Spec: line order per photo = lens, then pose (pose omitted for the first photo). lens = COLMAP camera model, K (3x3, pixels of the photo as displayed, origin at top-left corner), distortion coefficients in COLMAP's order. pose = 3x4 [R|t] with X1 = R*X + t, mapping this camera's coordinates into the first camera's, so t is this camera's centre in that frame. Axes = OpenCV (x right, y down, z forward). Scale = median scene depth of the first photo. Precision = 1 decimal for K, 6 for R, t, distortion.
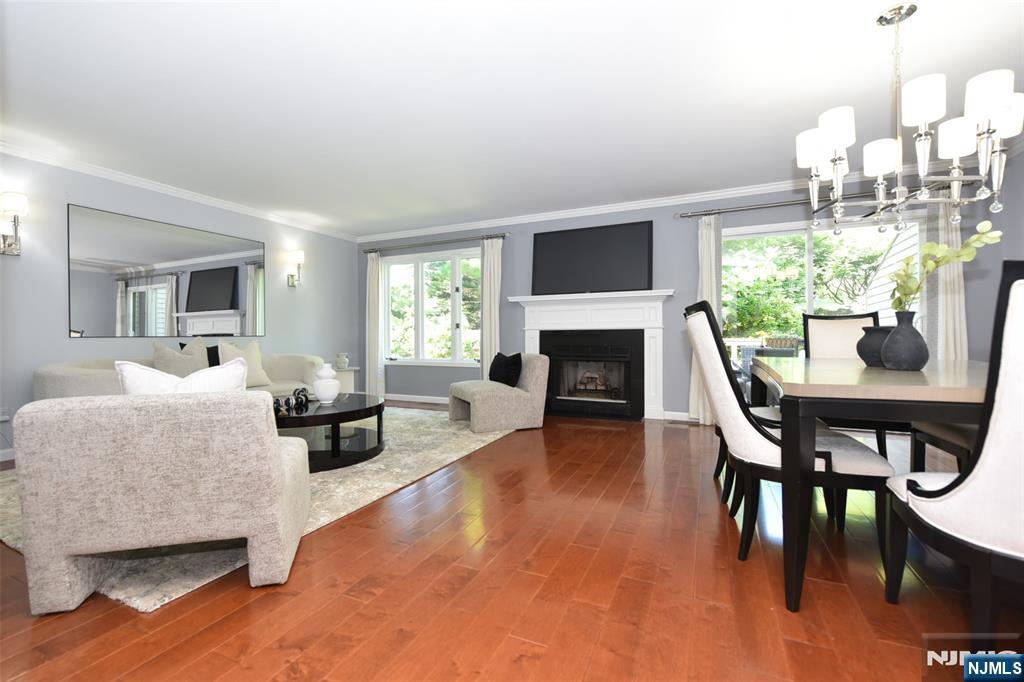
lens RADIAL K [[448.5, 0, 514.7], [0, 448.5, 336.8], [0, 0, 1]] dist [-0.001038, -0.000108]
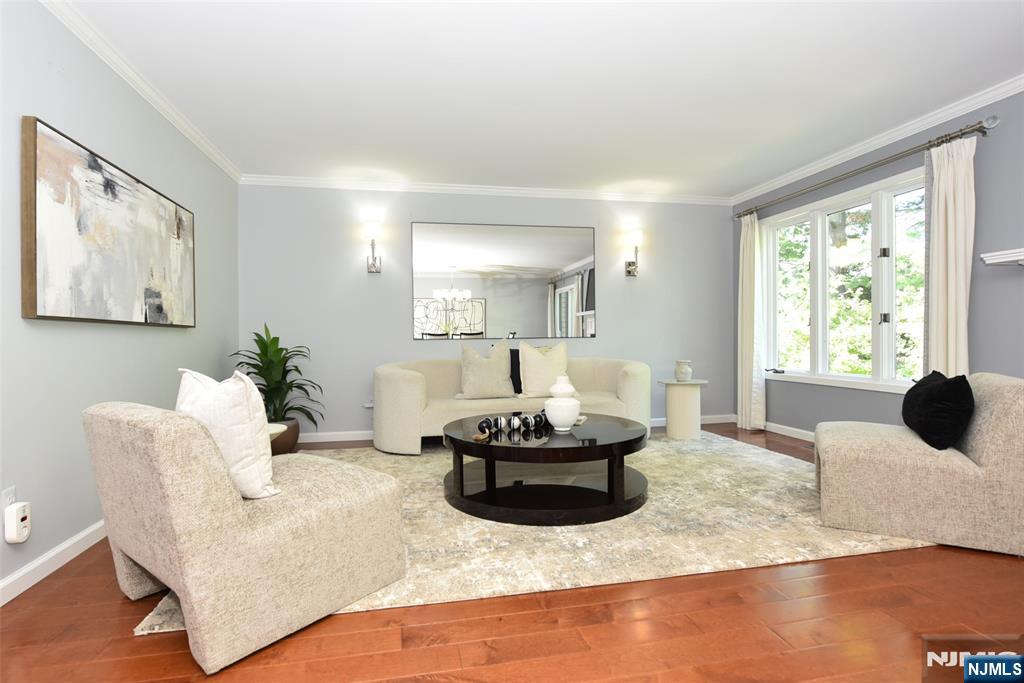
lens RADIAL K [[528.1, 0, 494.1], [0, 528.1, 337.2], [0, 0, 1]] dist [0.001397, 0.000416]
pose [[0.578240, 0.001303, -0.815866, 0.160036], [0.004174, 0.999981, 0.004555, -0.006939], [0.815856, -0.006039, 0.578224, 0.287376]]
